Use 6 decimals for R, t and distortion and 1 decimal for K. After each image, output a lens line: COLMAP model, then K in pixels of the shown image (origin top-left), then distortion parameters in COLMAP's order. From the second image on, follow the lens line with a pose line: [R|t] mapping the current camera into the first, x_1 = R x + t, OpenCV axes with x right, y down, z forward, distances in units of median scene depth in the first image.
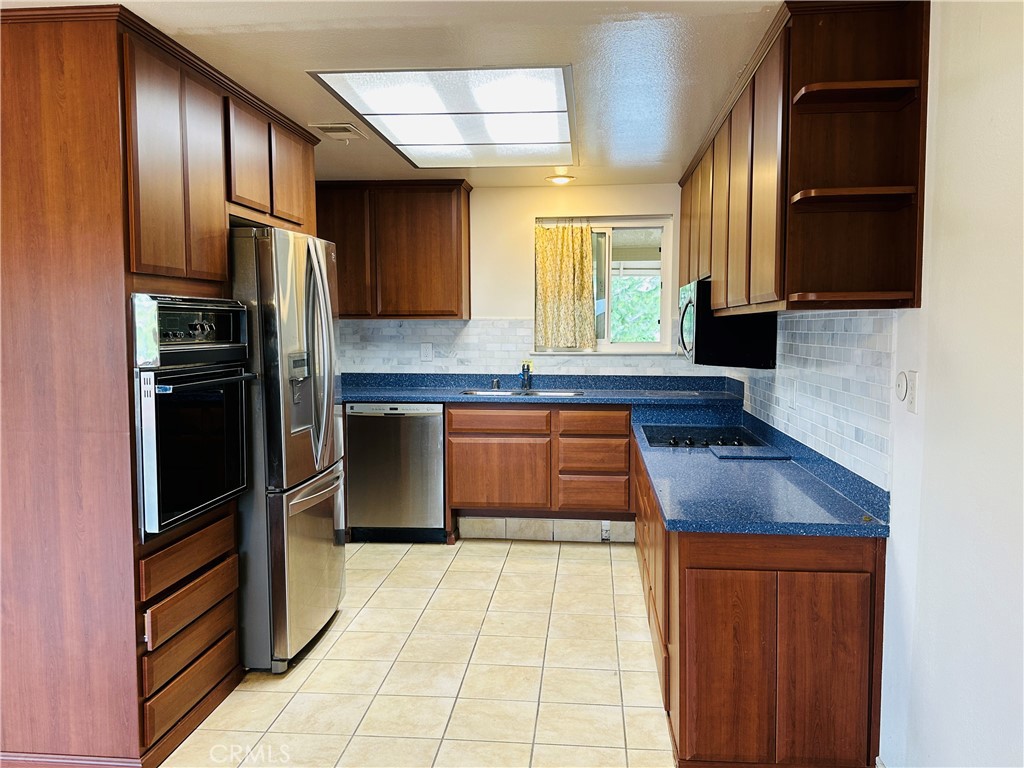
lens RADIAL K [[836.7, 0, 512.0], [0, 836.7, 384.0], [0, 0, 1]] dist [0.132602, -0.250547]
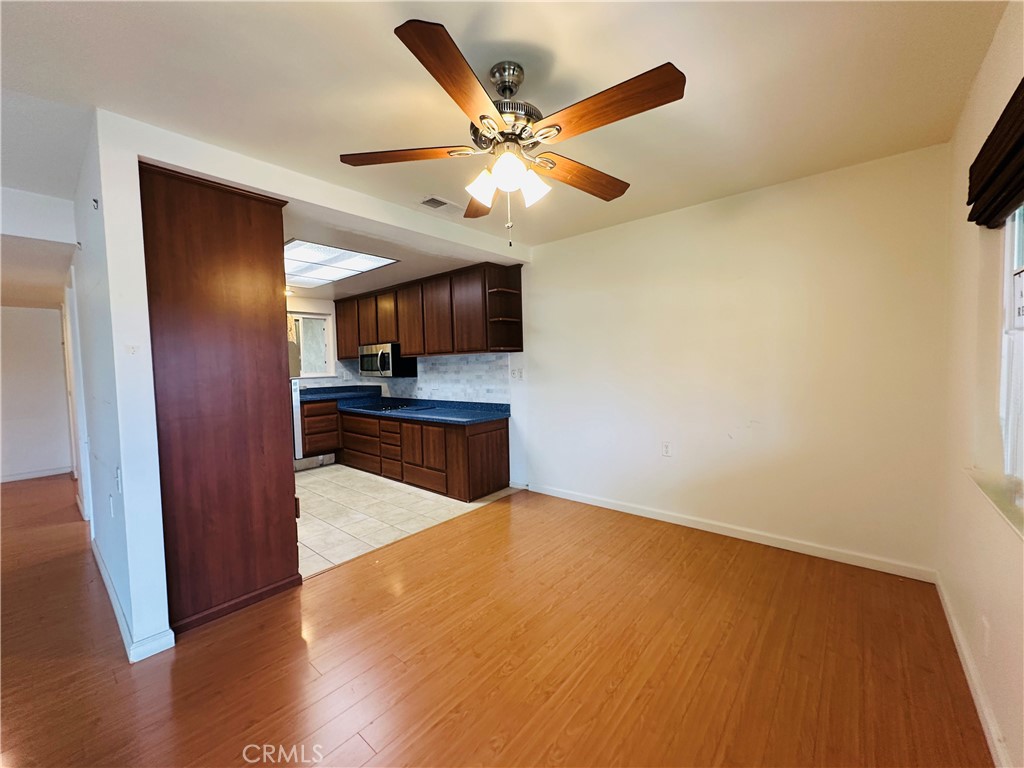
lens RADIAL K [[408.0, 0, 511.6], [0, 408.0, 383.0], [0, 0, 1]] dist [-0.003604, 0.001047]
pose [[0.571788, -0.050513, 0.818845, -0.603089], [0.082167, 0.996610, 0.004103, 0.021045], [-0.816276, 0.064937, 0.574000, 0.008229]]
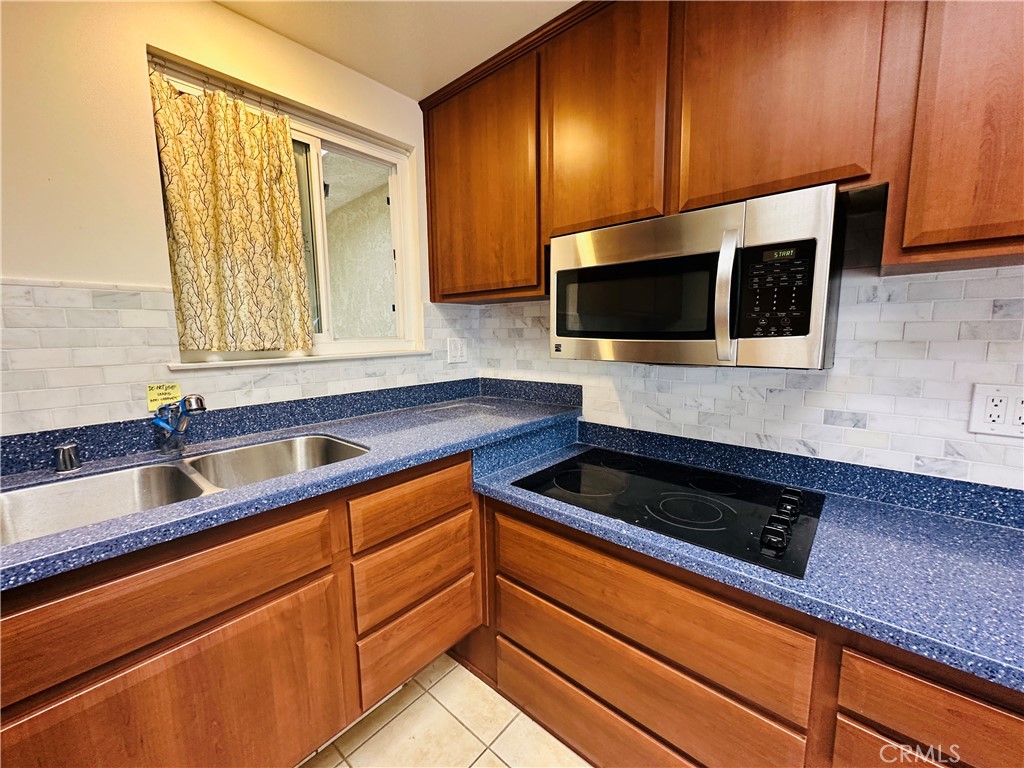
lens RADIAL K [[408.0, 0, 511.6], [0, 408.0, 383.0], [0, 0, 1]] dist [-0.003604, 0.001047]
pose [[0.580360, -0.110240, 0.806864, -0.069480], [0.069289, 0.993887, 0.085955, -0.049946], [-0.811407, 0.006022, 0.584451, 1.050100]]
